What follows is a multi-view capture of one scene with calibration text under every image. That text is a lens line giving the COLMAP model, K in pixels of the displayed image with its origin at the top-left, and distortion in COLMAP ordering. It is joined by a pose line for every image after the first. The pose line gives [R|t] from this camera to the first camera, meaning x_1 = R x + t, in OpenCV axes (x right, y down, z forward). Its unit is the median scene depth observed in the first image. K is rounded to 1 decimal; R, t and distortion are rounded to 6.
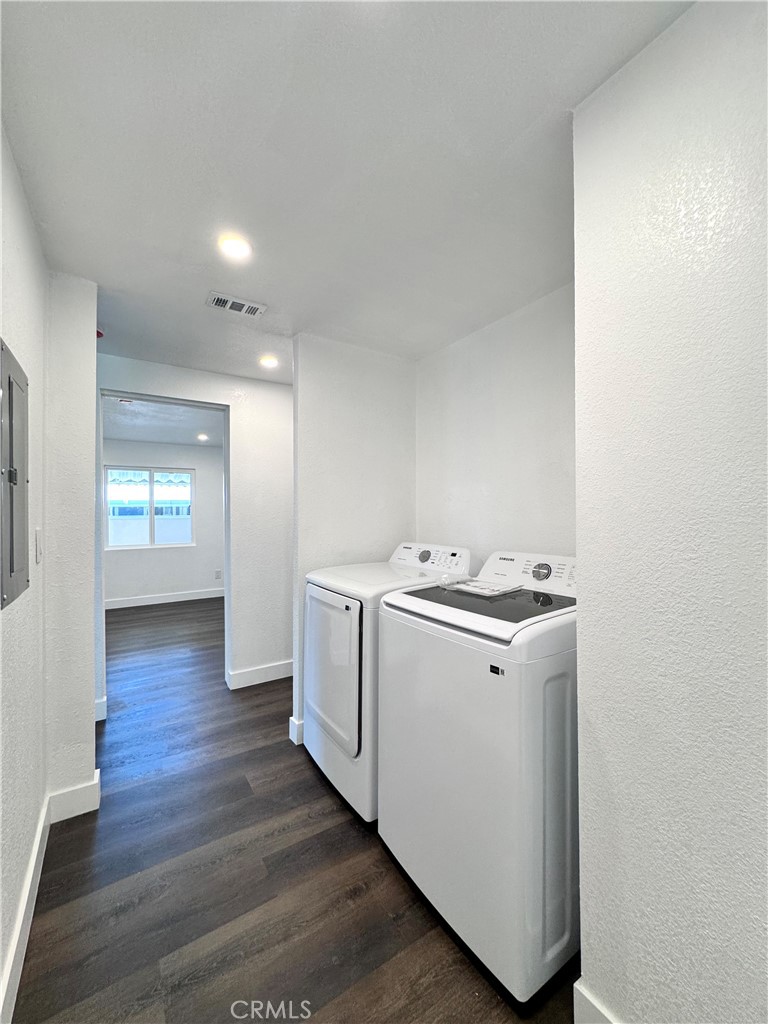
lens RADIAL K [[409.2, 0, 386.4], [0, 409.2, 514.8], [0, 0, 1]] dist [-0.002584, 0.000599]
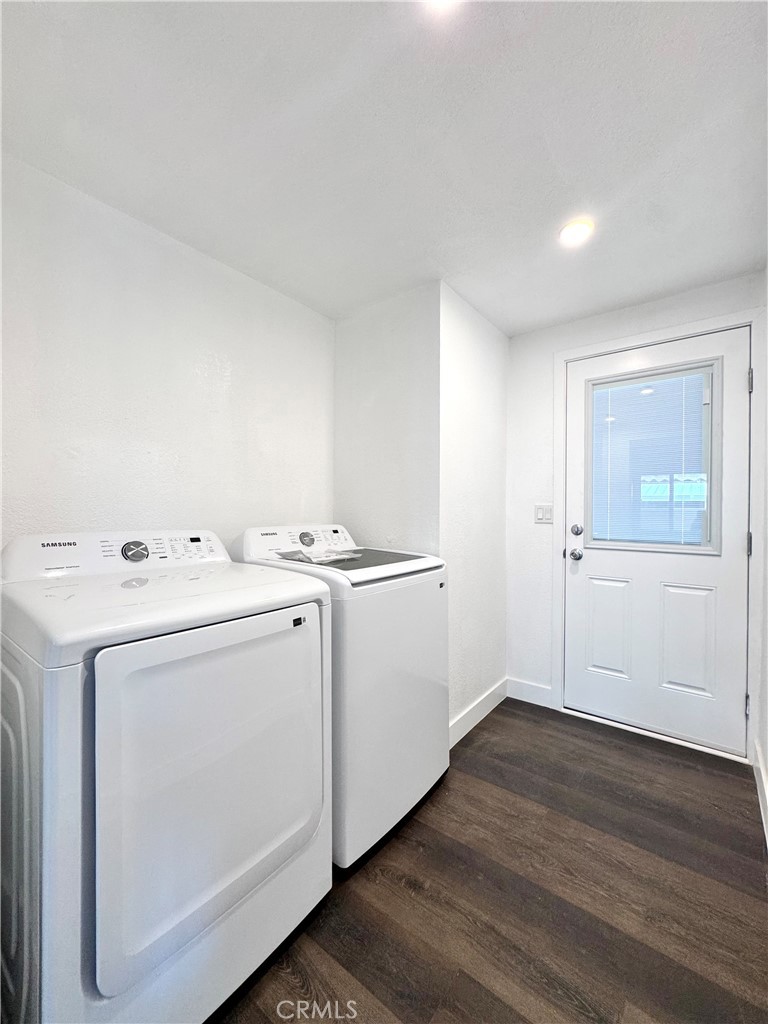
lens RADIAL K [[409.2, 0, 388.0], [0, 409.2, 511.7], [0, 0, 1]] dist [-0.002584, 0.000599]
pose [[-0.317681, 0.002016, 0.948196, -0.974797], [0.004140, 0.999991, -0.000739, 0.076762], [-0.948189, 0.003691, -0.317686, 1.396945]]
